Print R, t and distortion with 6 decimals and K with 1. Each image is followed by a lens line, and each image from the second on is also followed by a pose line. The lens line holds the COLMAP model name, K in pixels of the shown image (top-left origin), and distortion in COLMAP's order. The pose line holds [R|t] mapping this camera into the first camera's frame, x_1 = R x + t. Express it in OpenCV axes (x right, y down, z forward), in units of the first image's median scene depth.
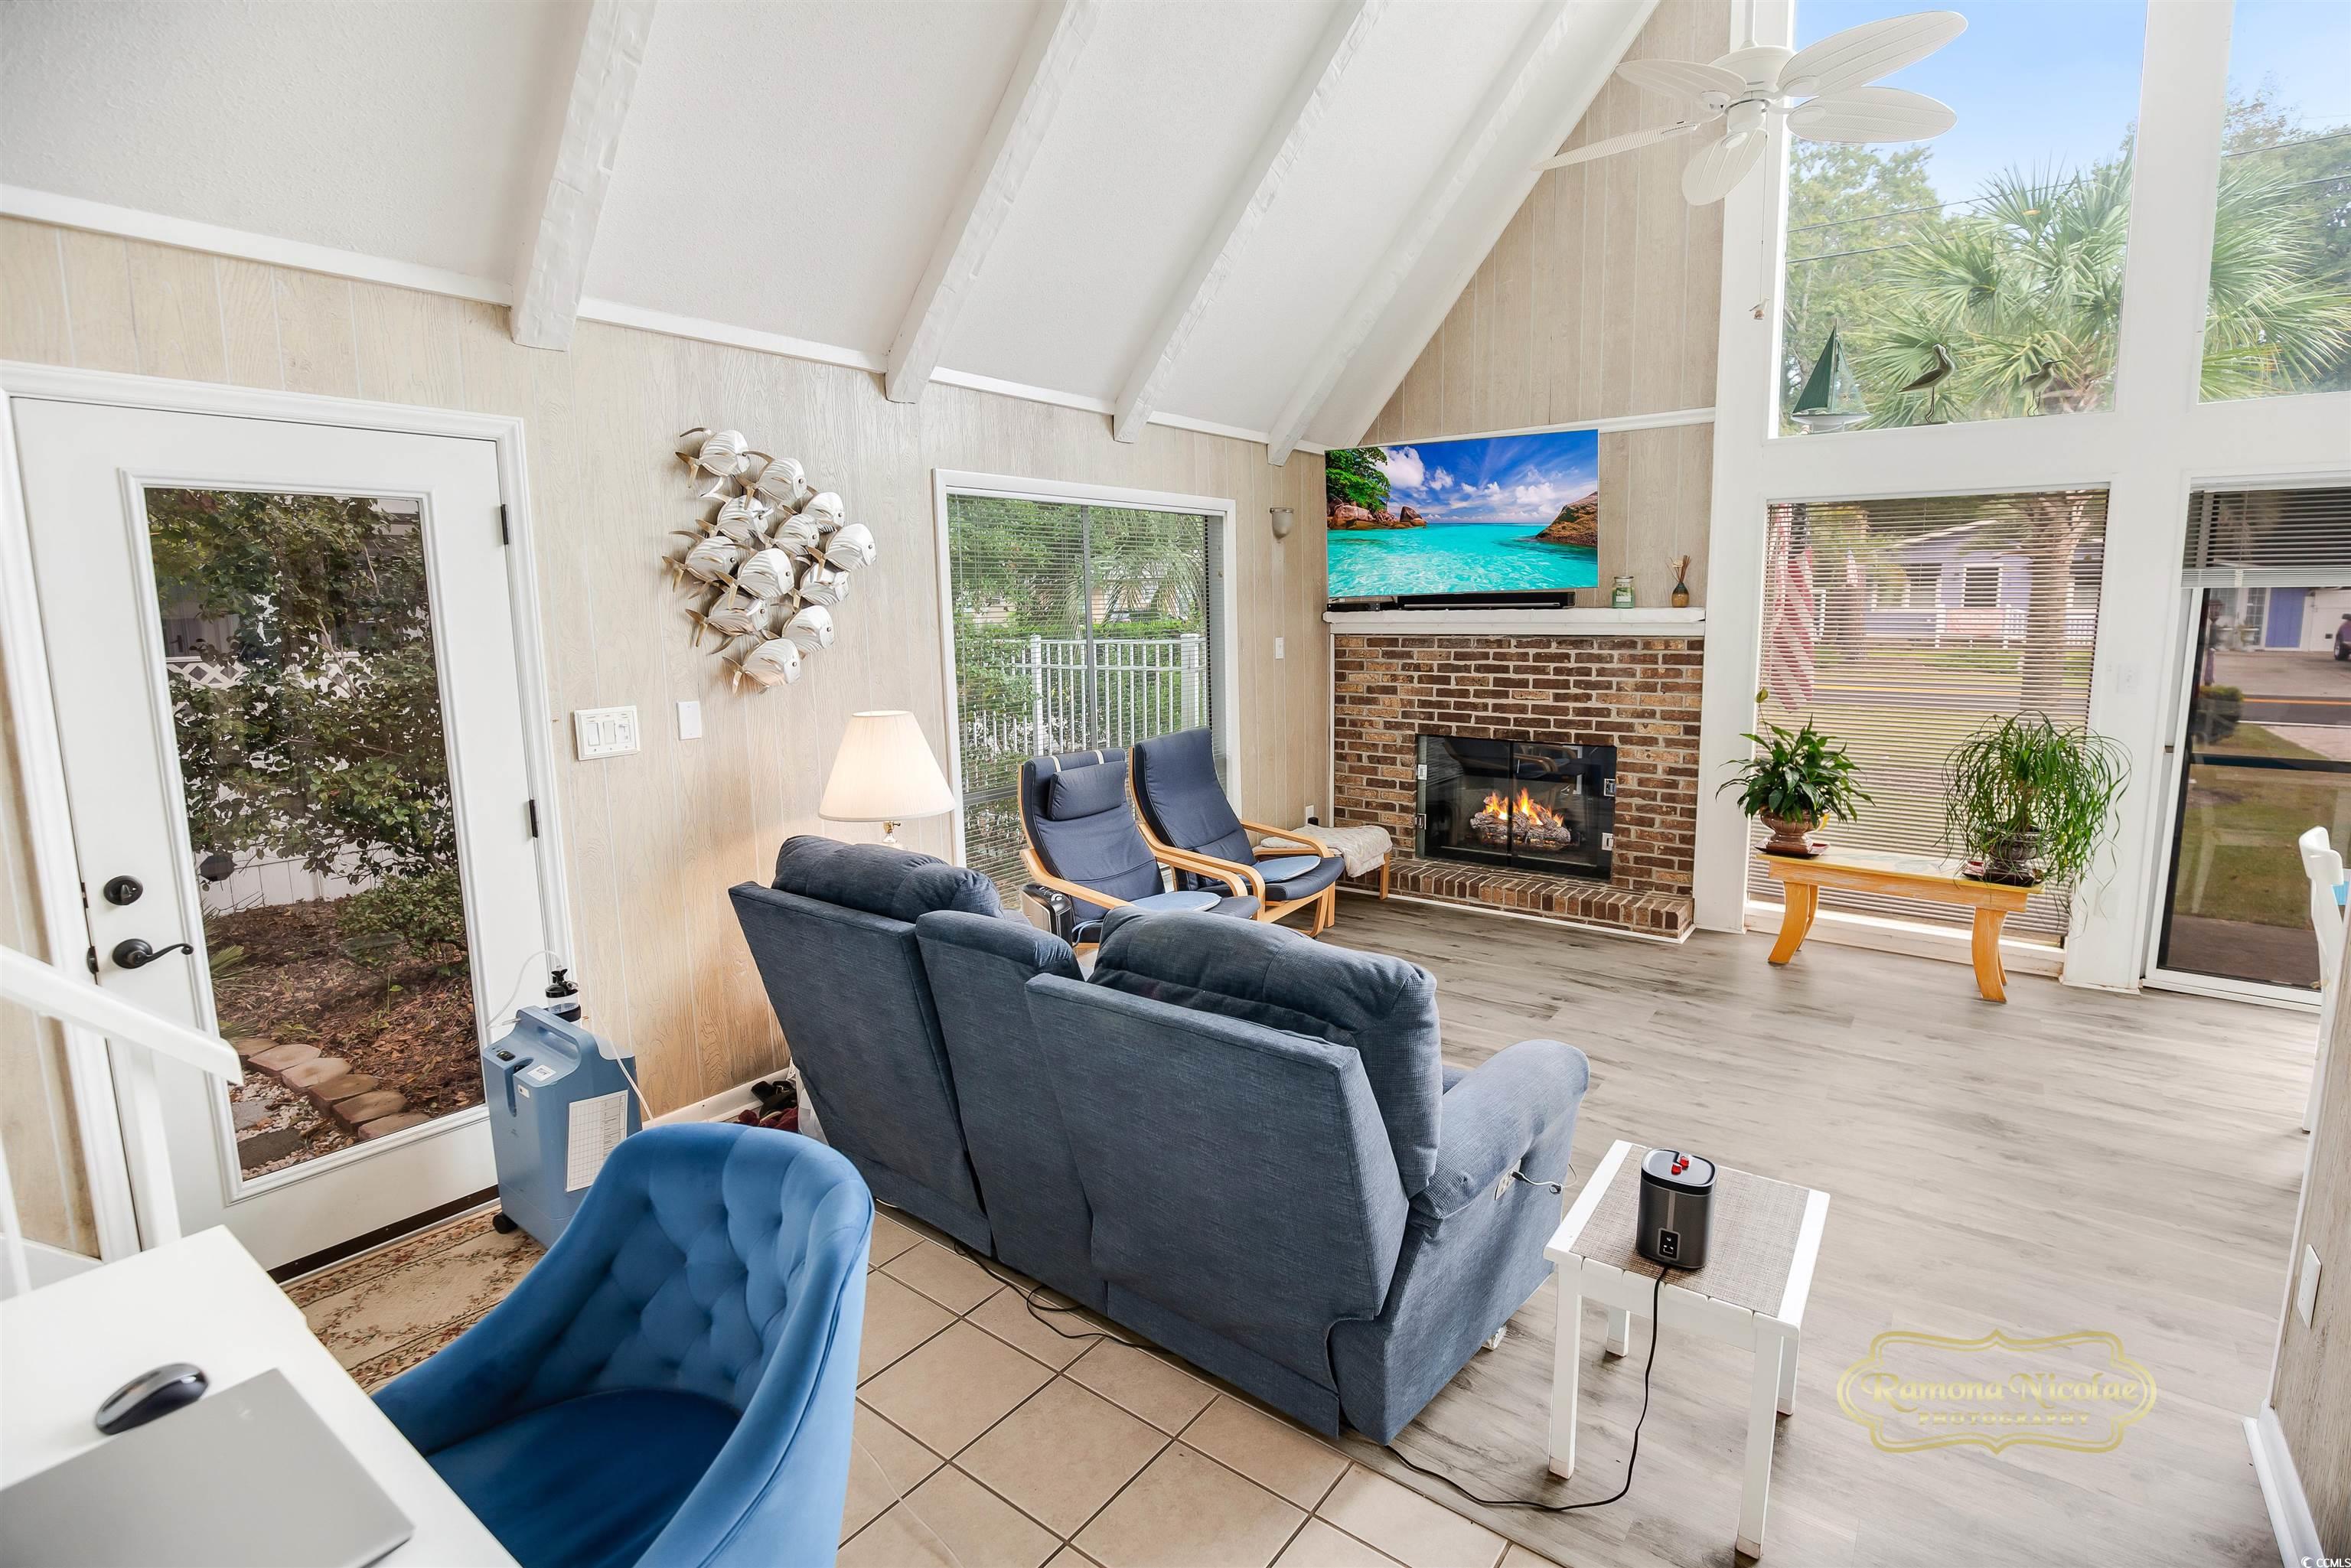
lens RADIAL K [[1106.0, 0, 1176.9], [0, 1106.0, 754.9], [0, 0, 1]] dist [-0.027327, -0.000455]
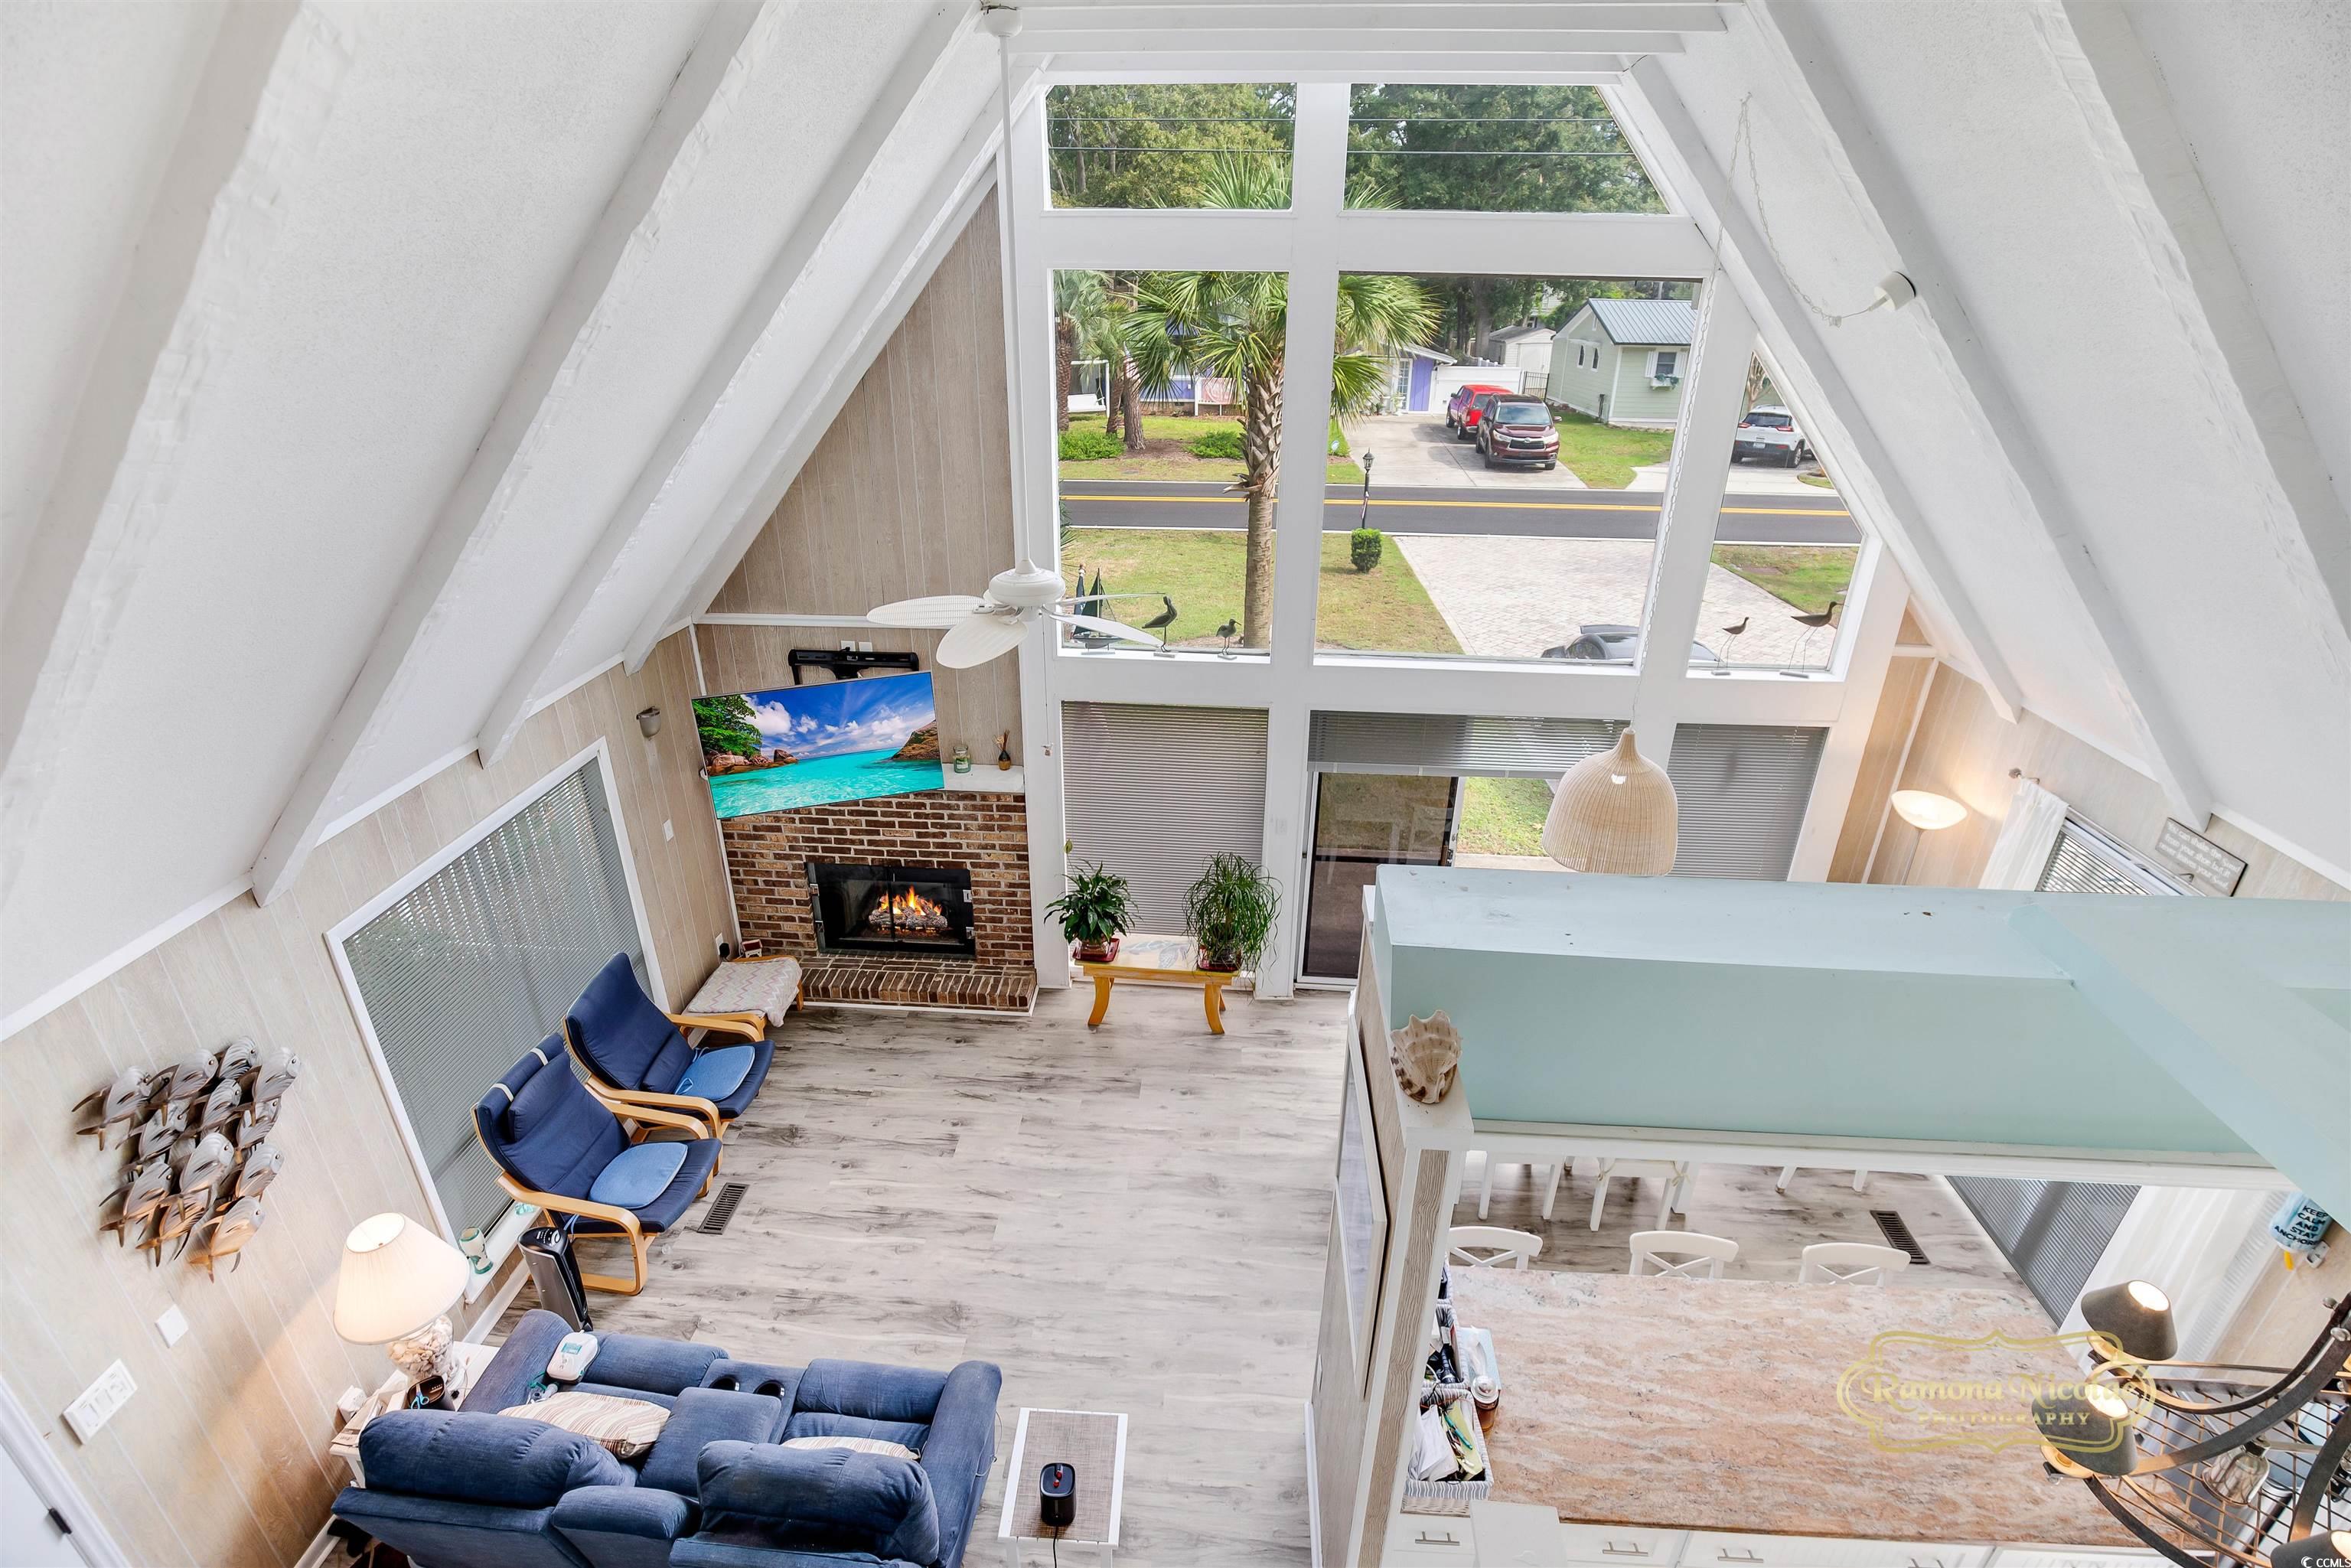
lens RADIAL K [[1102.3, 0, 1167.1], [0, 1102.3, 782.7], [0, 0, 1]] dist [-0.038189, 0.006732]
pose [[0.837408, -0.207698, 0.505578, -0.033640], [0.055073, 0.952343, 0.300015, -0.480239], [-0.543796, -0.223391, 0.808939, -0.136420]]
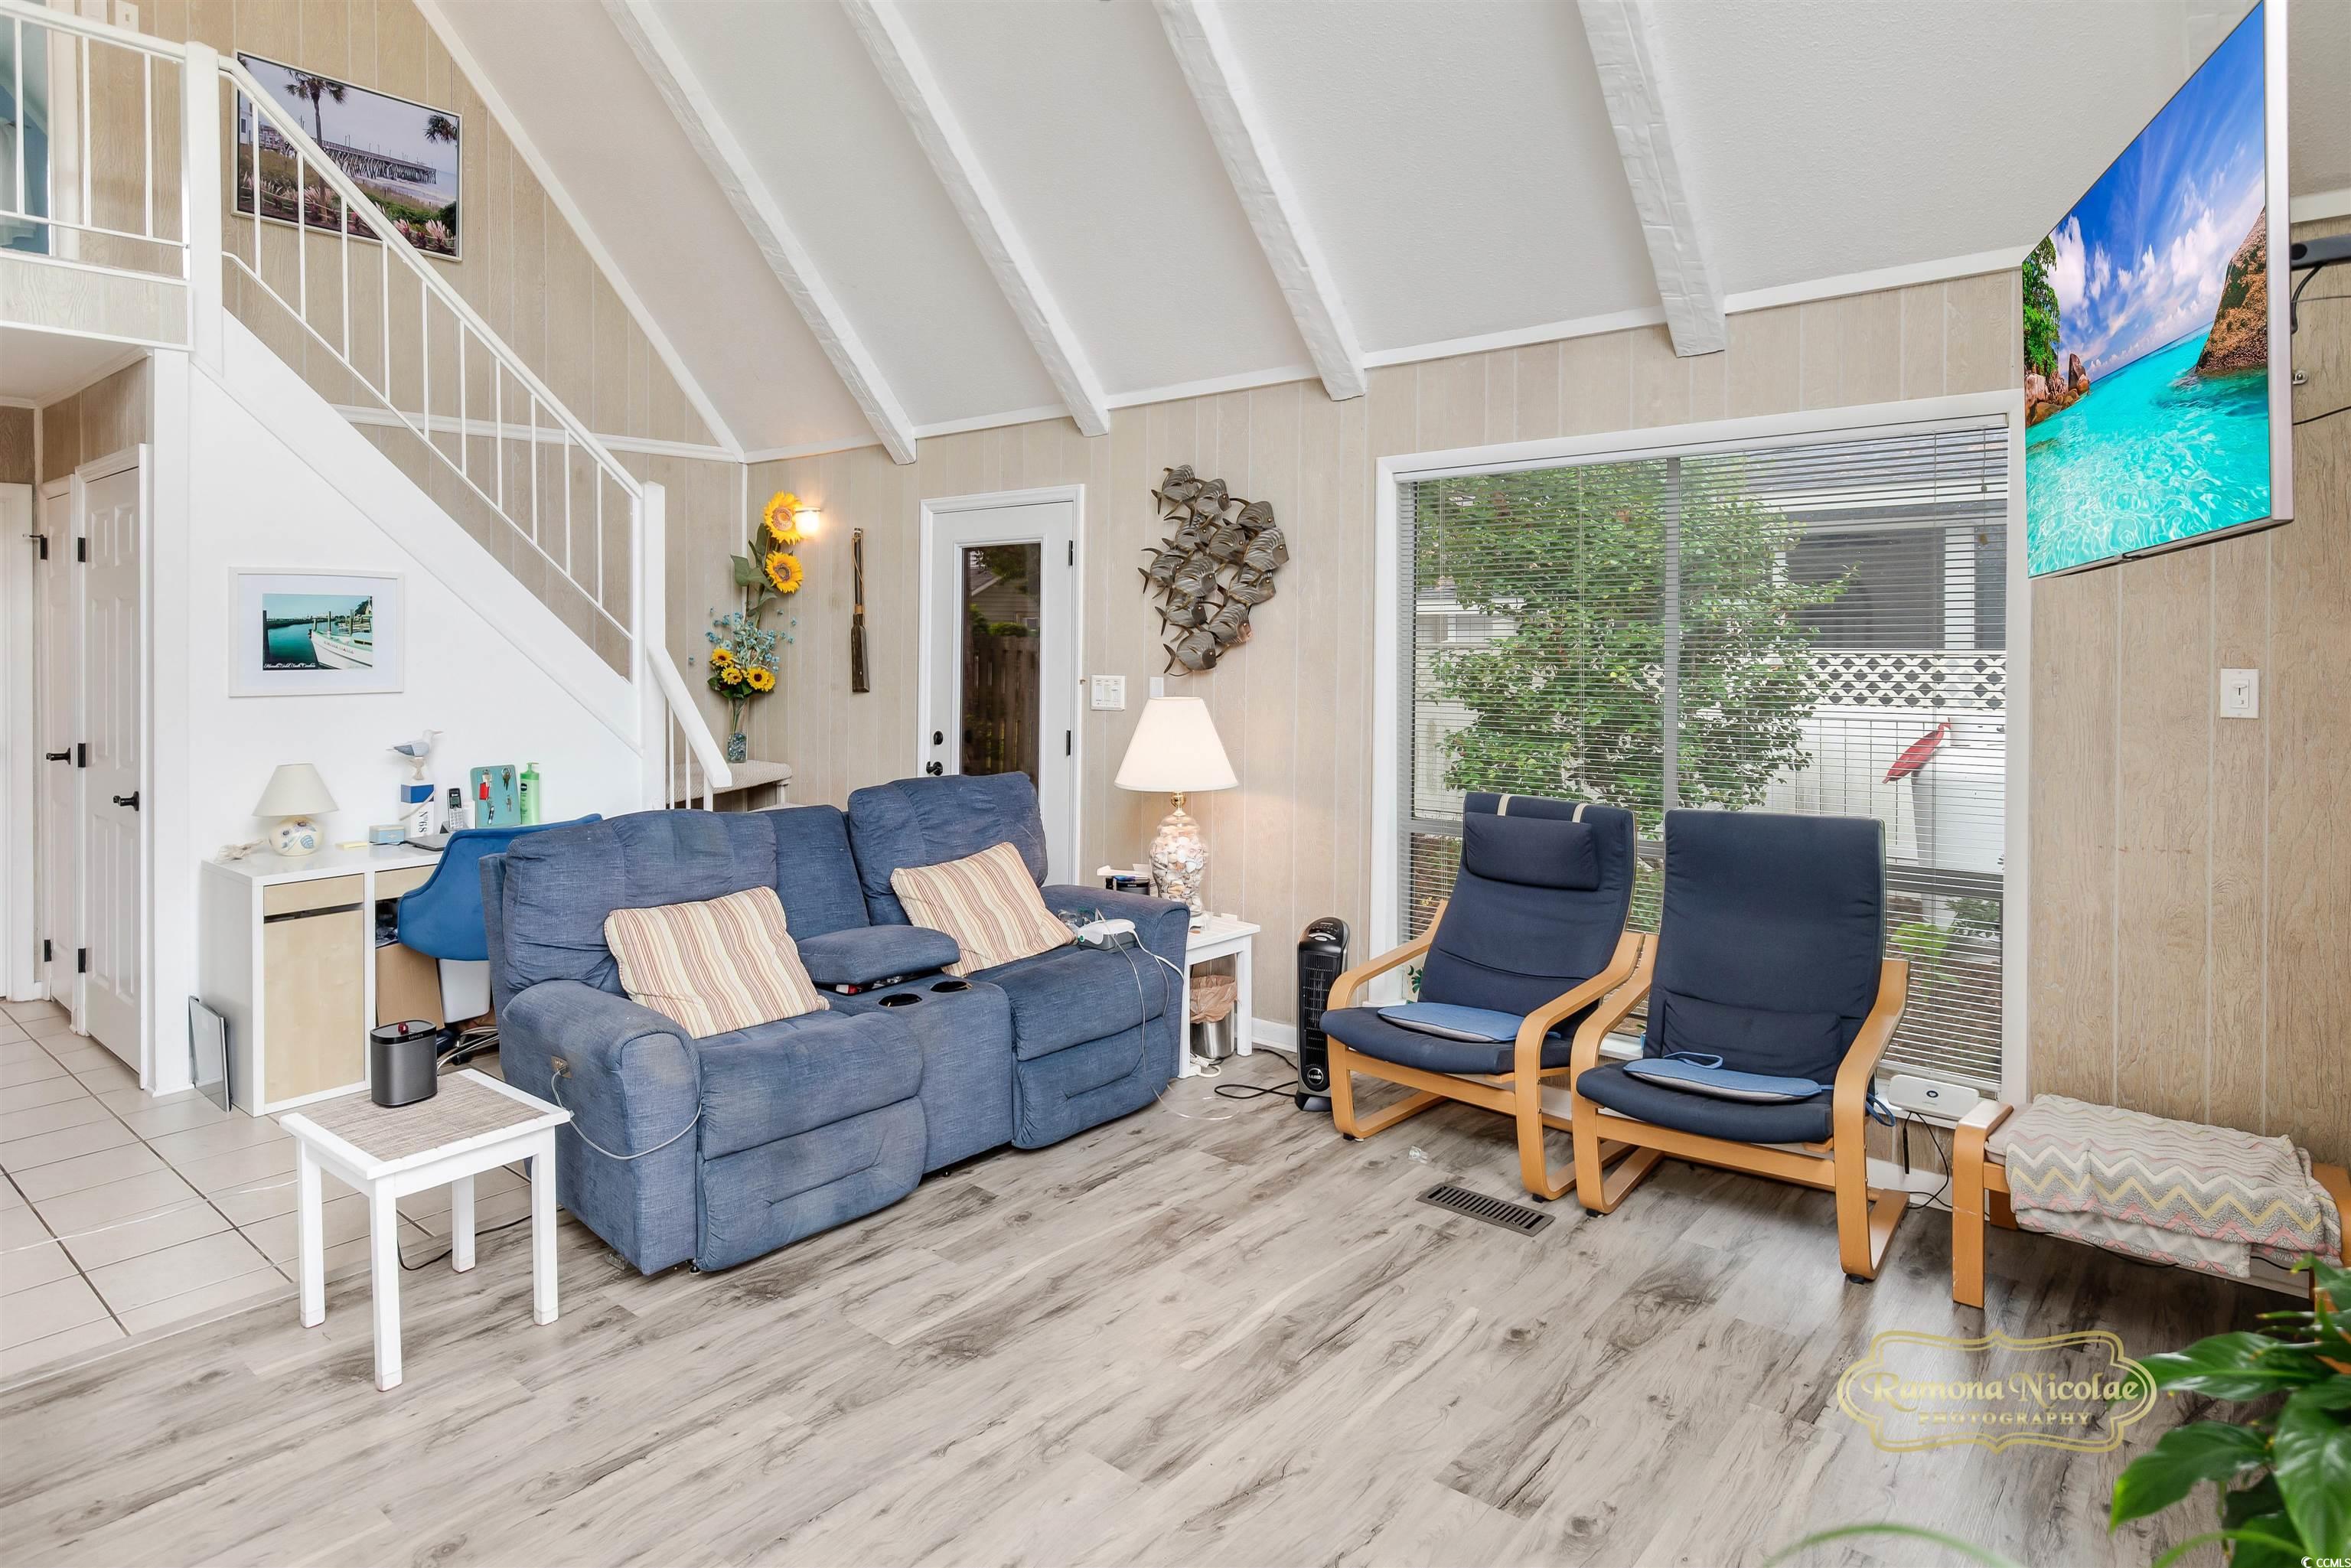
lens RADIAL K [[1334.2, 0, 1175.9], [0, 1334.2, 680.7], [0, 0, 1]] dist [-0.005564, -0.002453]
pose [[-0.057538, 0.051799, -0.996999, 0.684405], [-0.129312, 0.989854, 0.058890, -0.085782], [0.989933, 0.132312, -0.050256, 0.677695]]
